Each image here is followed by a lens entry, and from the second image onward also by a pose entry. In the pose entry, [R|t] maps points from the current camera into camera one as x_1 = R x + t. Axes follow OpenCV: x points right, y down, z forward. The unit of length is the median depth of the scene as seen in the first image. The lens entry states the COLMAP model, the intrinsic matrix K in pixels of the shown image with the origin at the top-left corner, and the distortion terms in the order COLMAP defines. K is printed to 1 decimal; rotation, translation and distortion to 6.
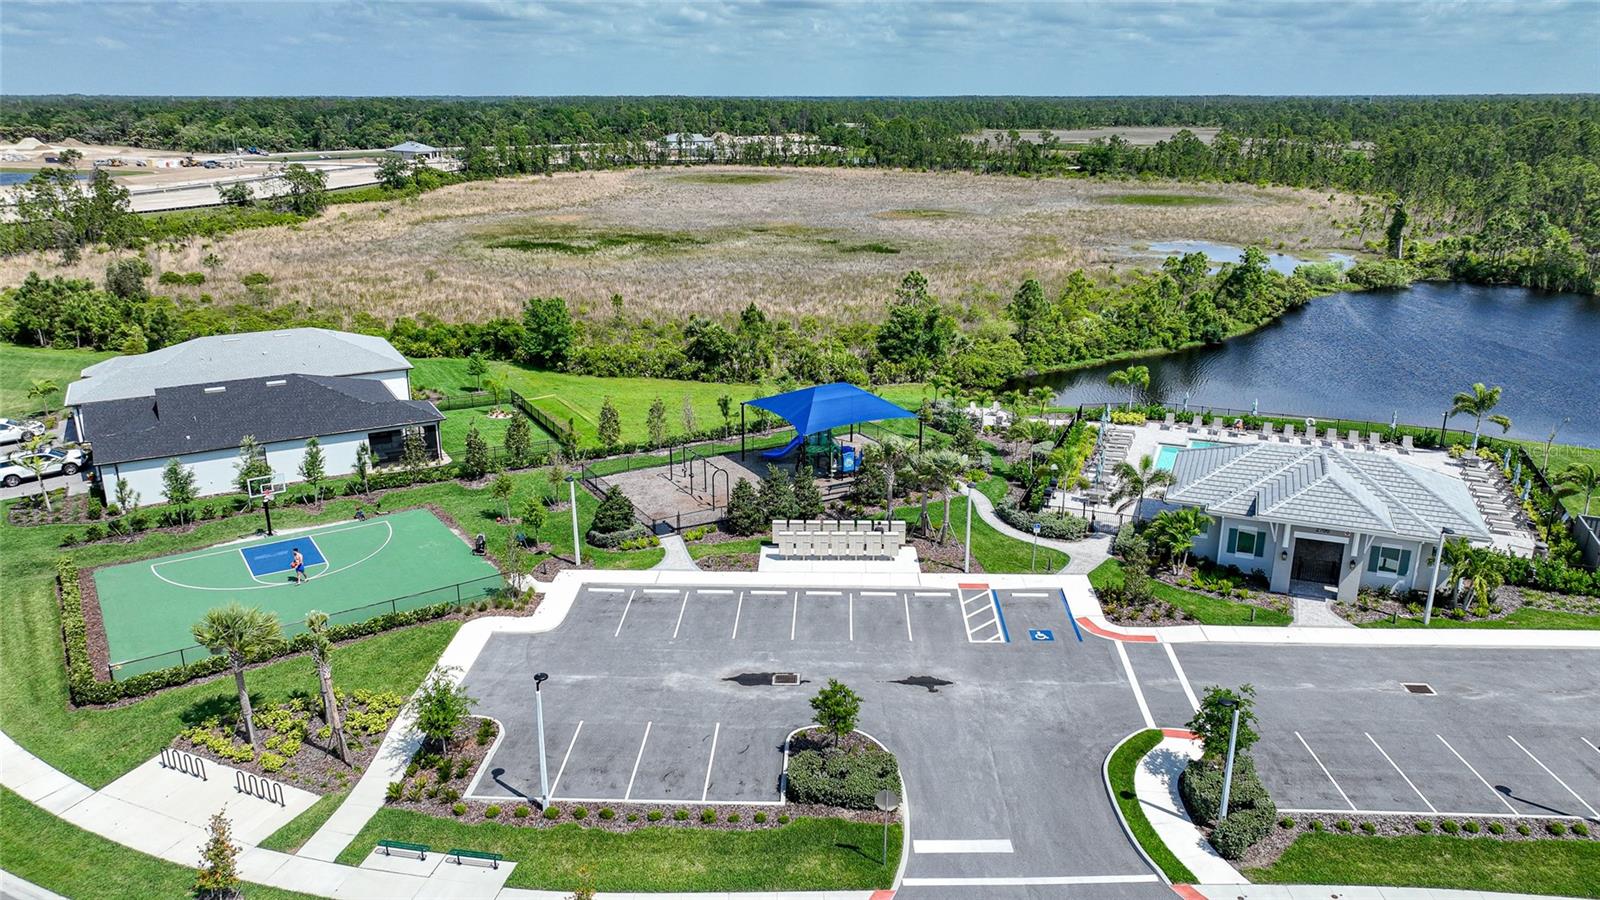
lens RADIAL K [[1102.0, 0, 805.4], [0, 1102.0, 503.4], [0, 0, 1]] dist [-0.002627, 0.020567]
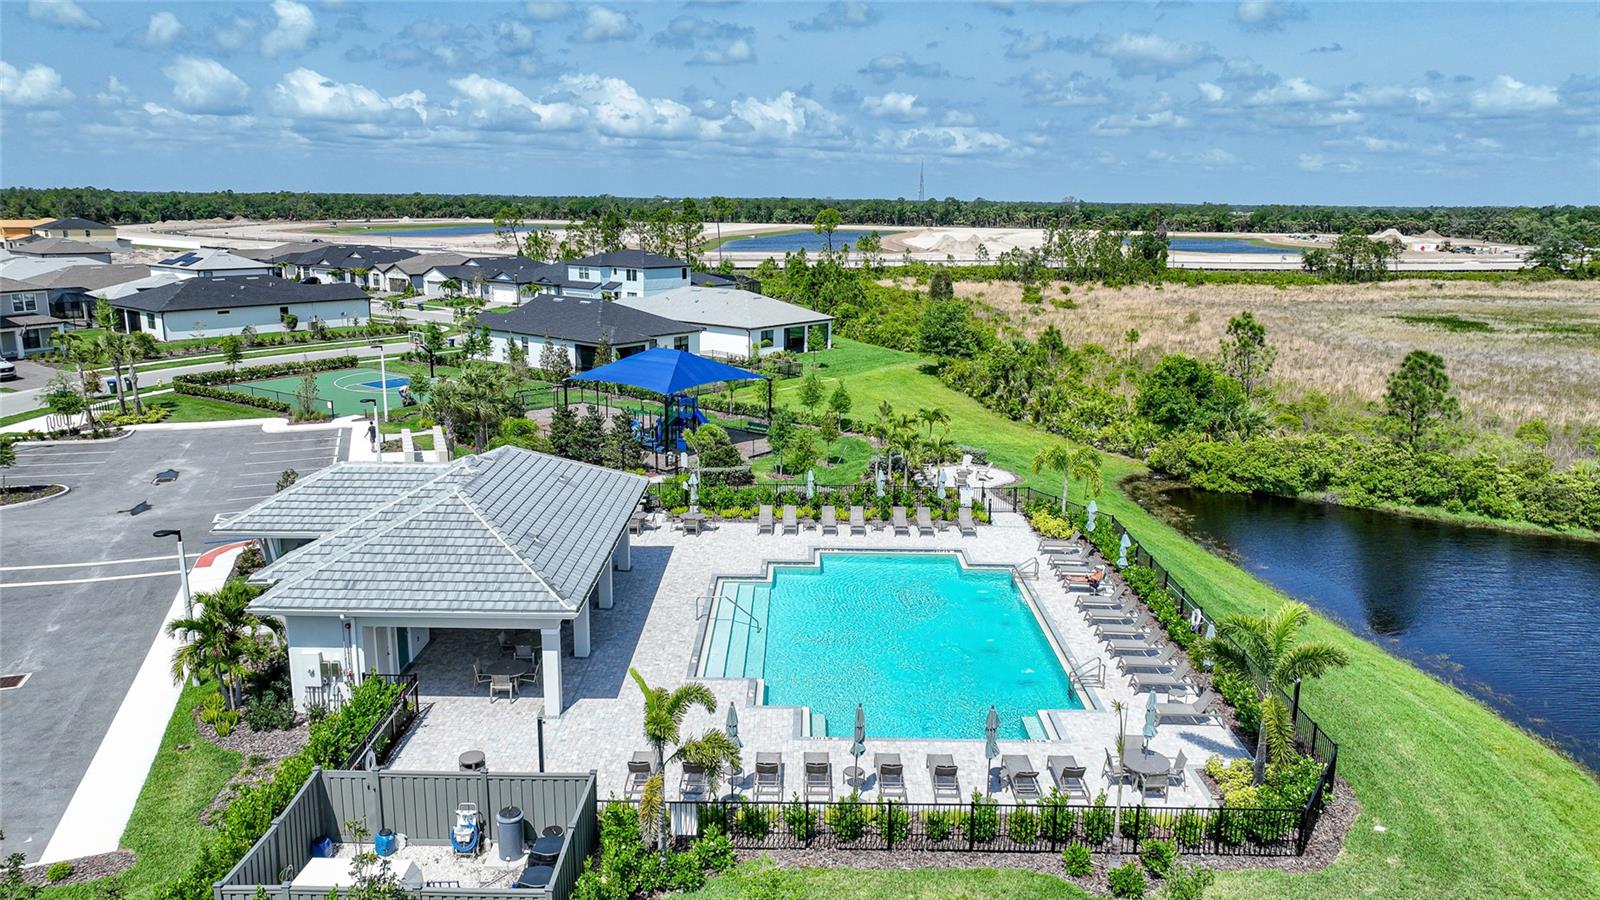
lens RADIAL K [[1122.1, 0, 800.0], [0, 1122.1, 450.0], [0, 0, 1]] dist [0.004547, 0.007251]
pose [[0.370386, 0.206198, -0.905702, 0.656190], [-0.333537, 0.939546, 0.077504, -0.098240], [0.866930, 0.273379, 0.416770, 0.518058]]
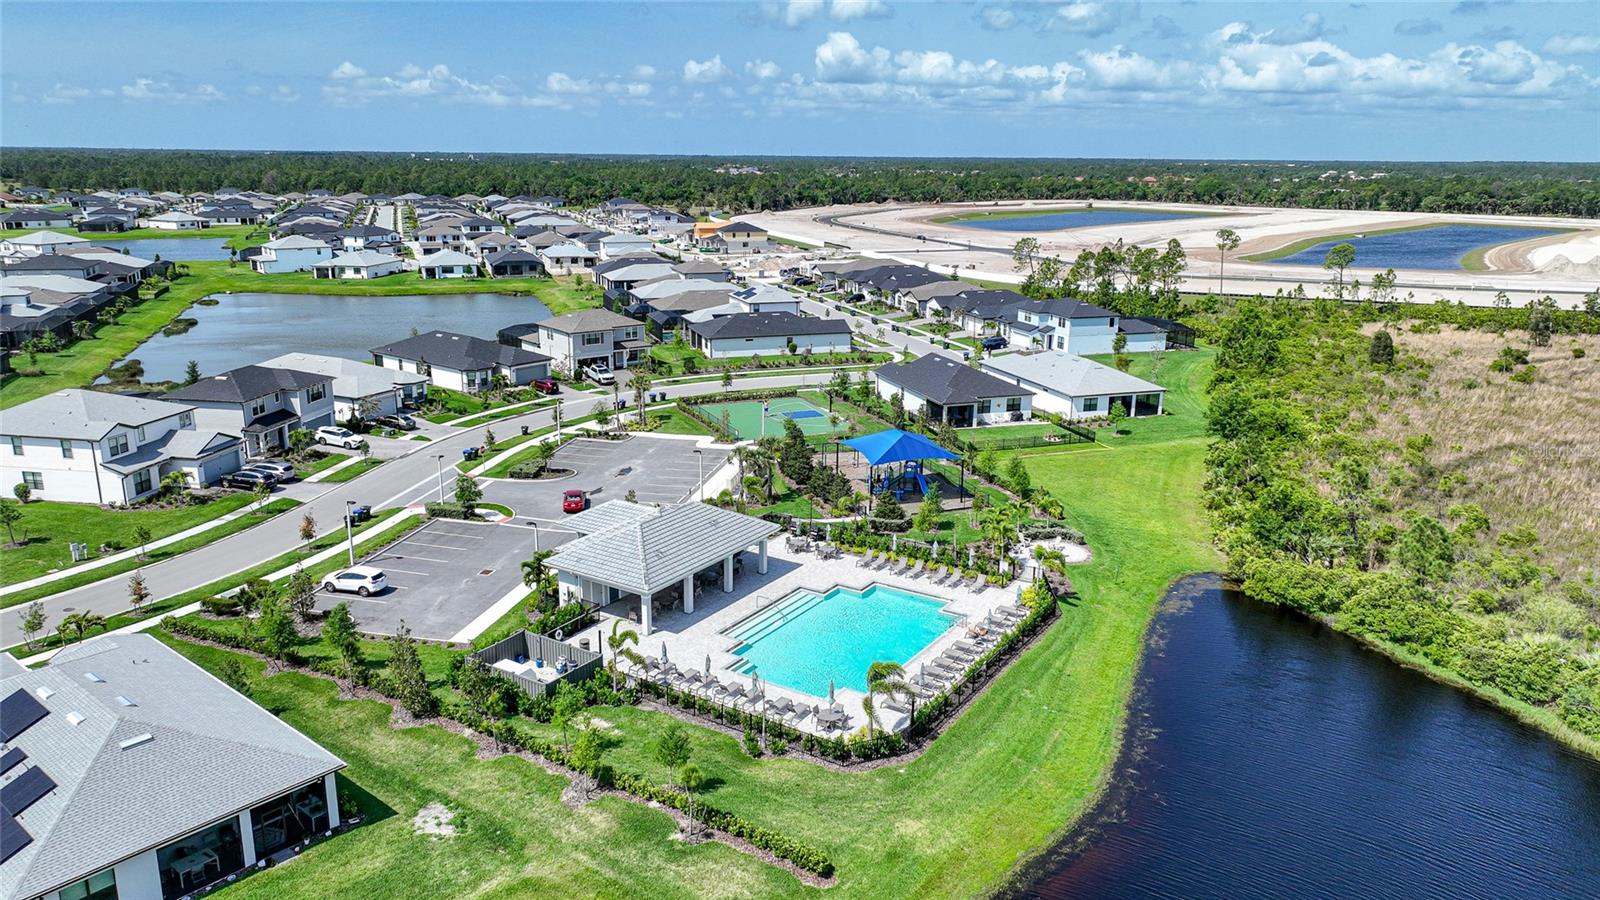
lens RADIAL K [[1122.1, 0, 800.0], [0, 1122.1, 450.0], [0, 0, 1]] dist [0.004547, 0.007251]
pose [[-0.186855, 0.250011, -0.950042, 0.985422], [-0.349579, 0.886852, 0.302138, -0.333388], [0.918085, 0.388571, -0.078314, 0.713556]]
